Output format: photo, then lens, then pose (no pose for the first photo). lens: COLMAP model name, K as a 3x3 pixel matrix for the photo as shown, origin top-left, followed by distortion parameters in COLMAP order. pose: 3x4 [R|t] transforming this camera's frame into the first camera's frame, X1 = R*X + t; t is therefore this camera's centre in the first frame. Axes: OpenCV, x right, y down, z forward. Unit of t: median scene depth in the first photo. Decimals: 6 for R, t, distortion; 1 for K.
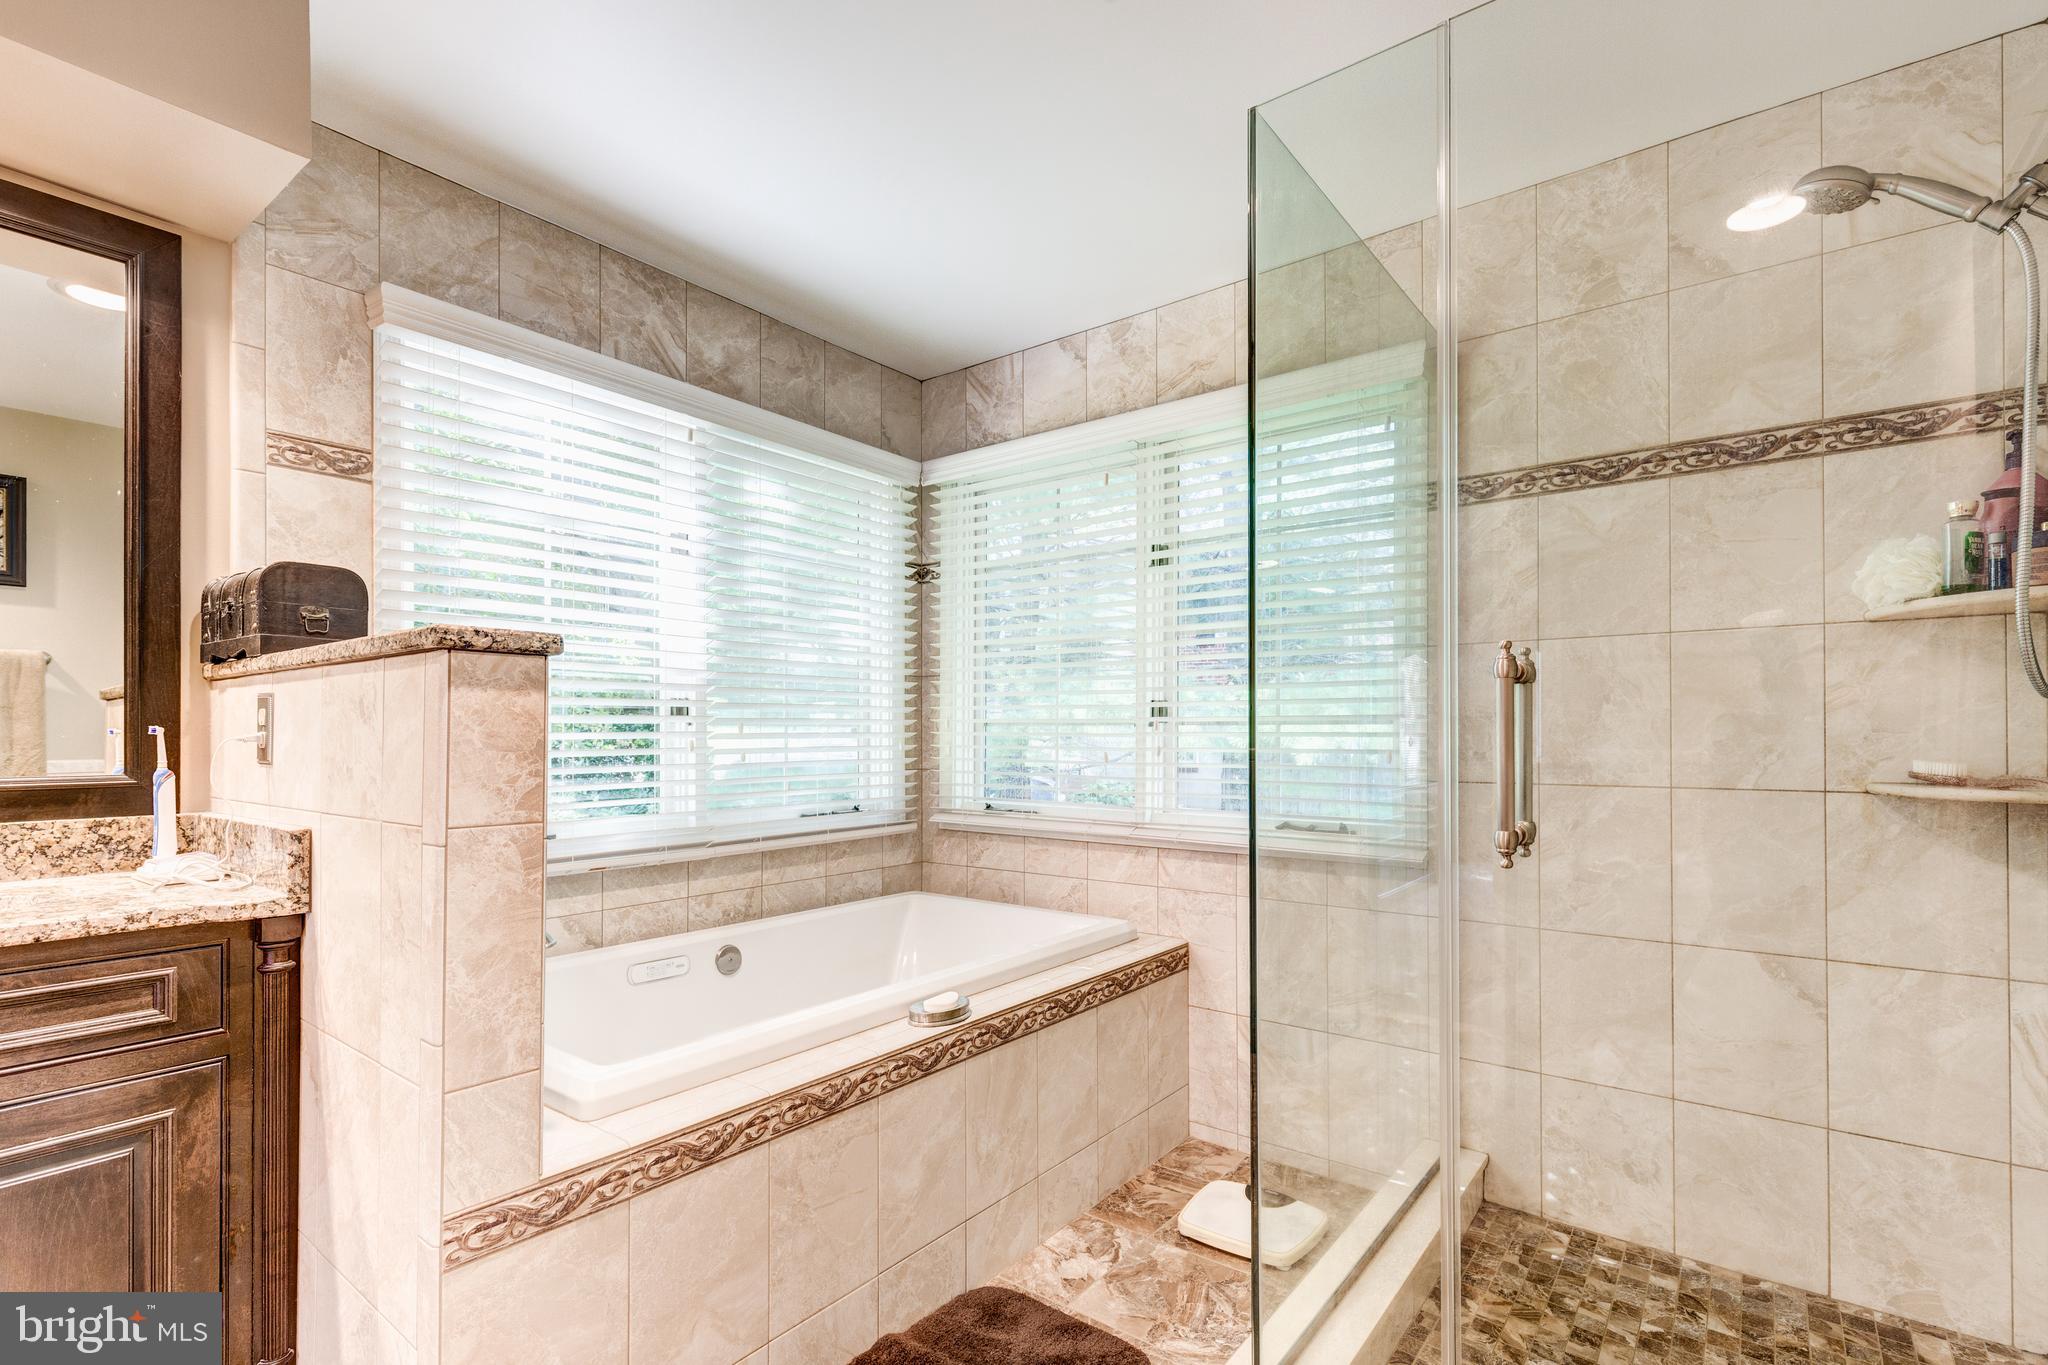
lens RADIAL K [[965.6, 0, 1020.1], [0, 965.6, 727.1], [0, 0, 1]] dist [0.002525, -0.000186]
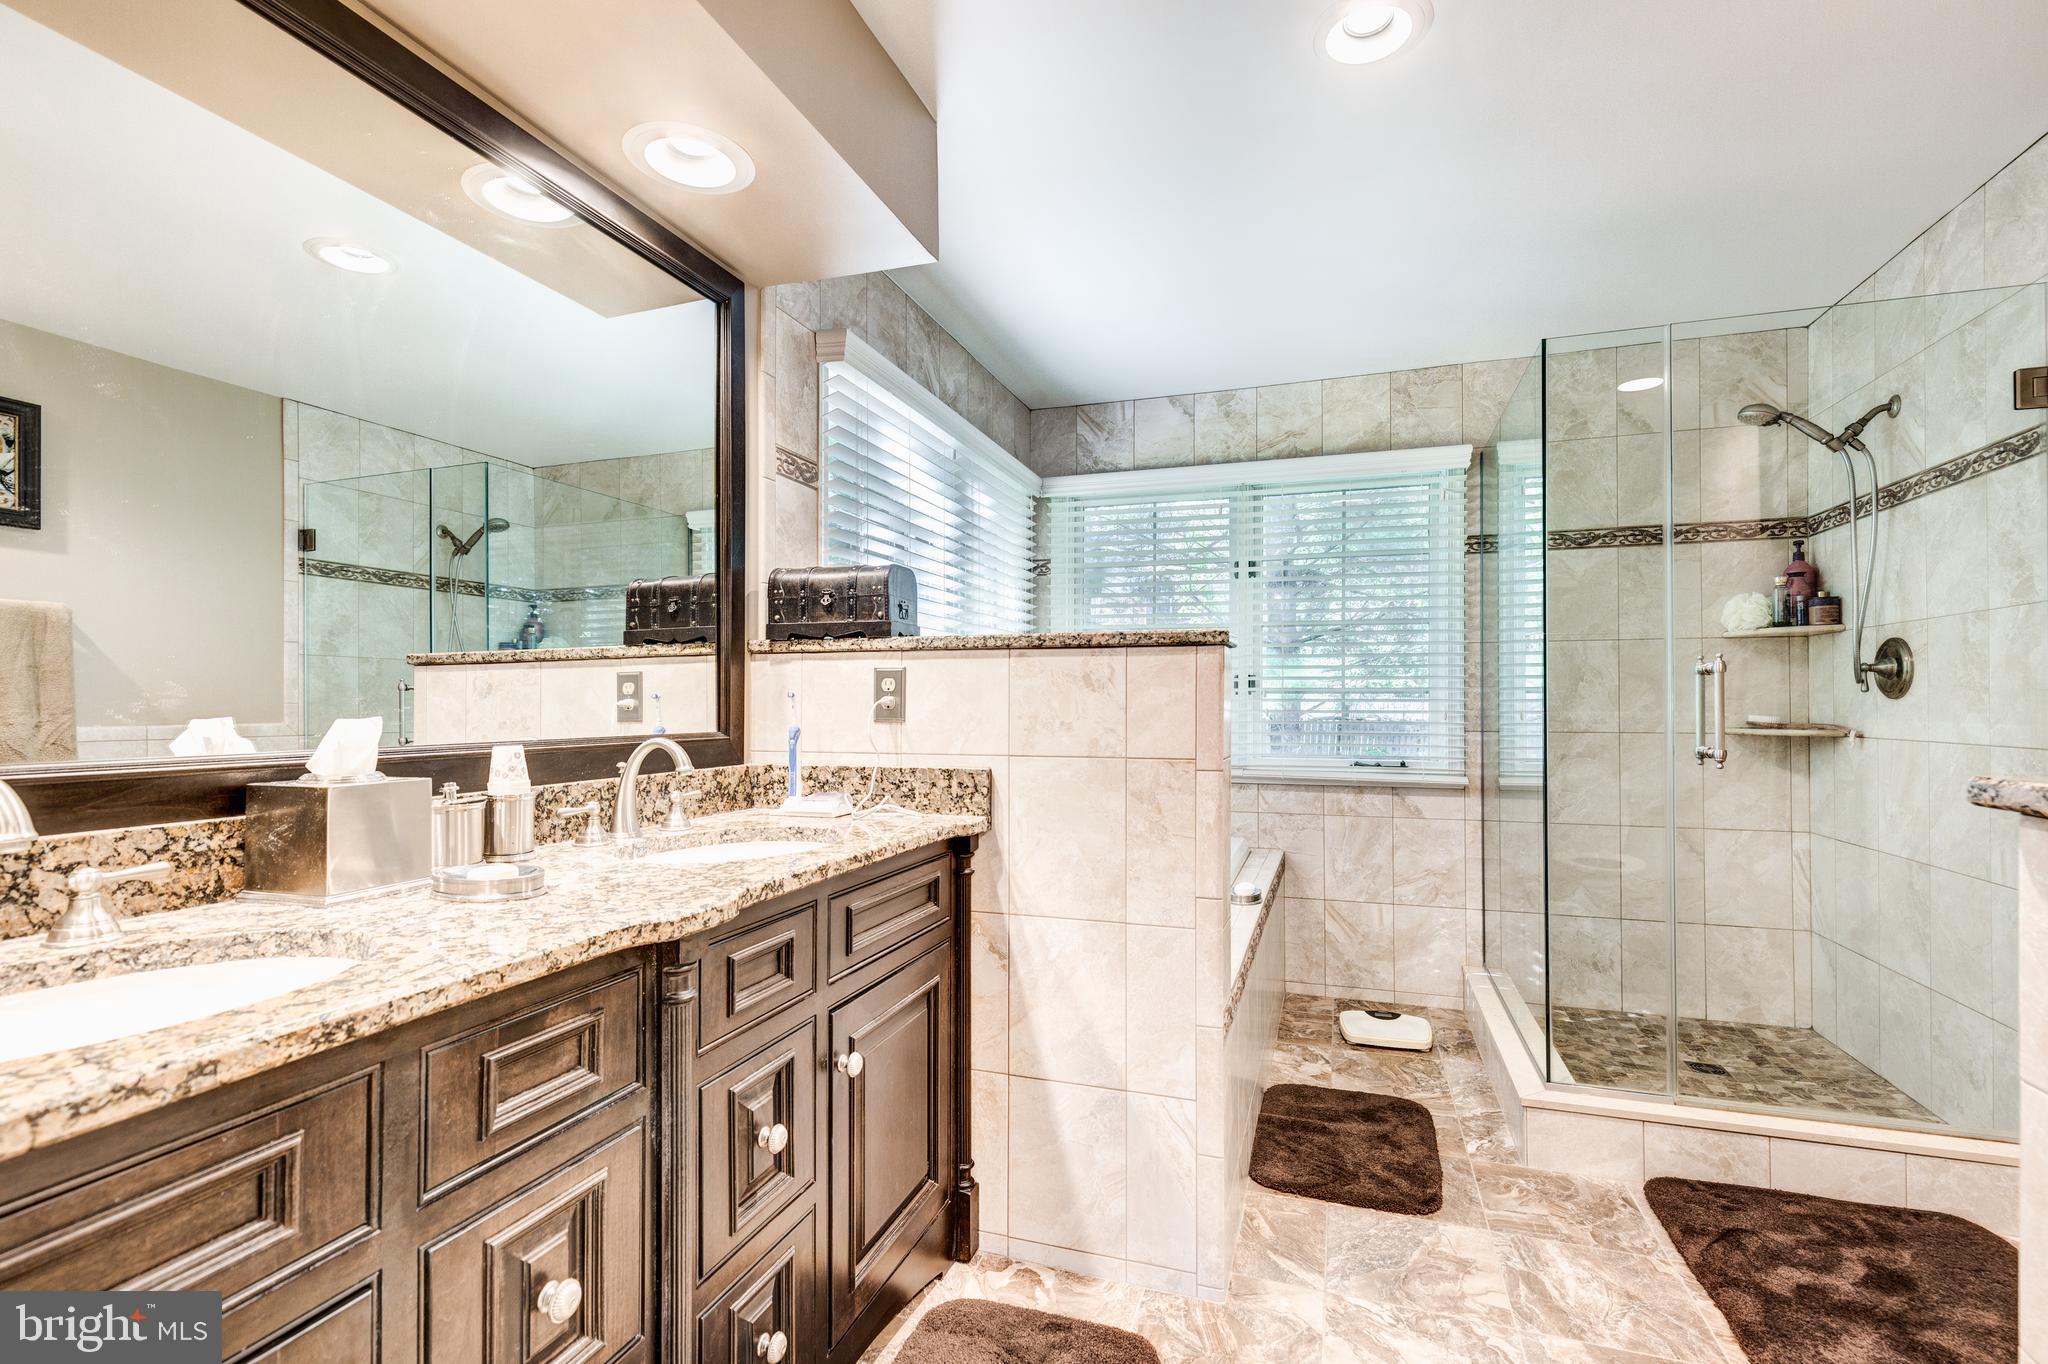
lens RADIAL K [[940.7, 0, 1038.8], [0, 940.7, 686.0], [0, 0, 1]] dist [0.008174, -0.001679]
pose [[0.941591, 0.007208, 0.336682, -0.804323], [-0.004261, 0.999946, -0.009492, 0.001891], [-0.336733, 0.007503, 0.941570, -0.194828]]
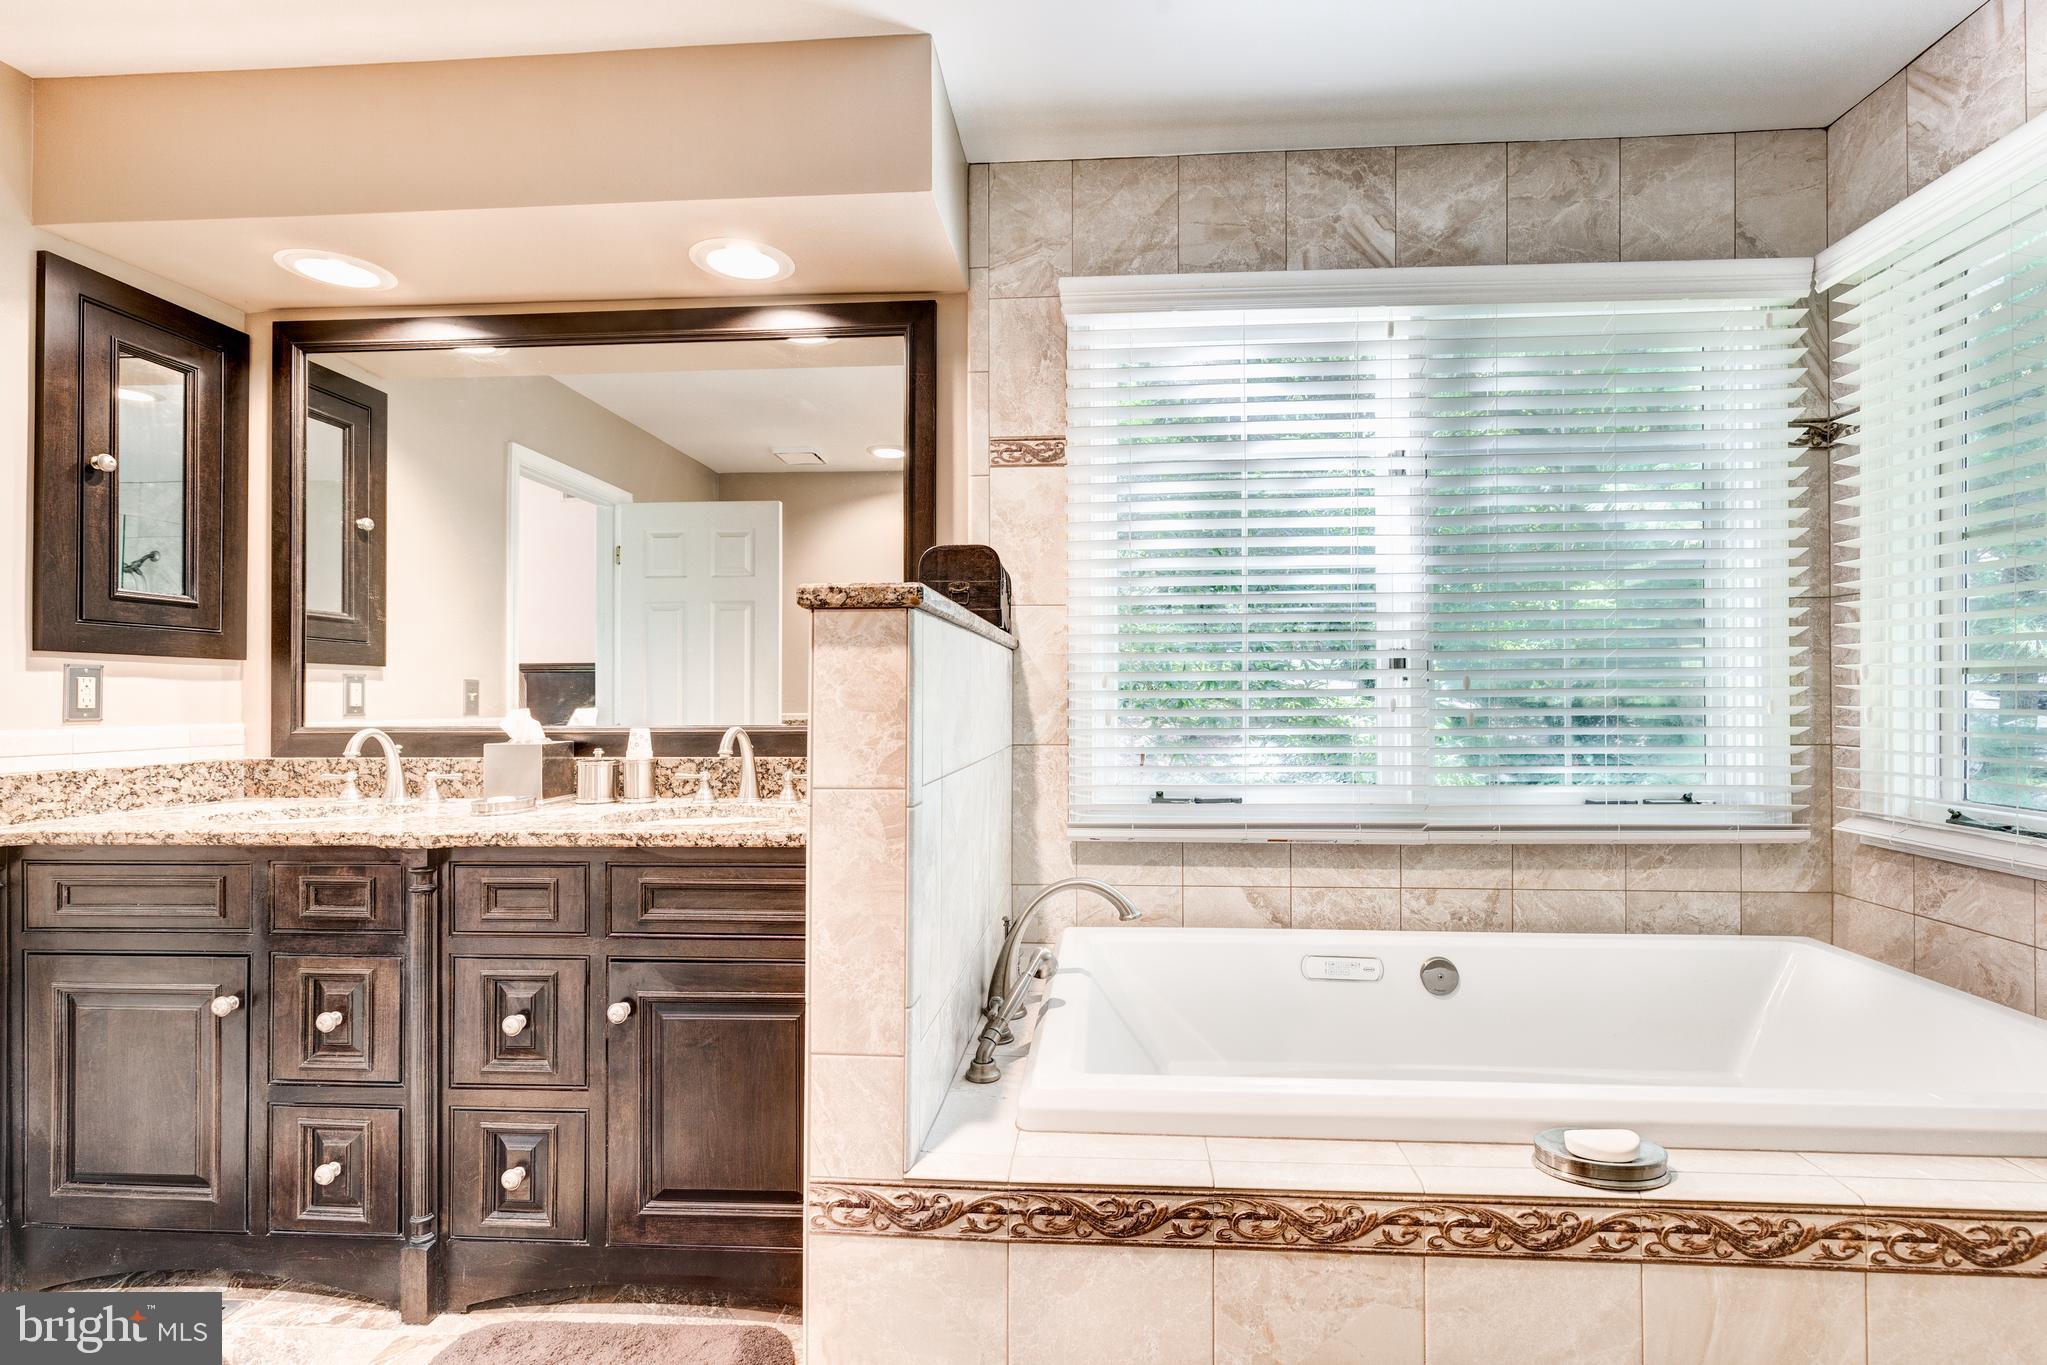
lens RADIAL K [[940.2, 0, 1038.3], [0, 940.2, 686.5], [0, 0, 1]] dist [0.008174, -0.001679]
pose [[0.555454, -0.010148, -0.831485, 0.199693], [0.011950, 0.999920, -0.004221, 0.003812], [0.831461, -0.007592, 0.555531, 0.376093]]
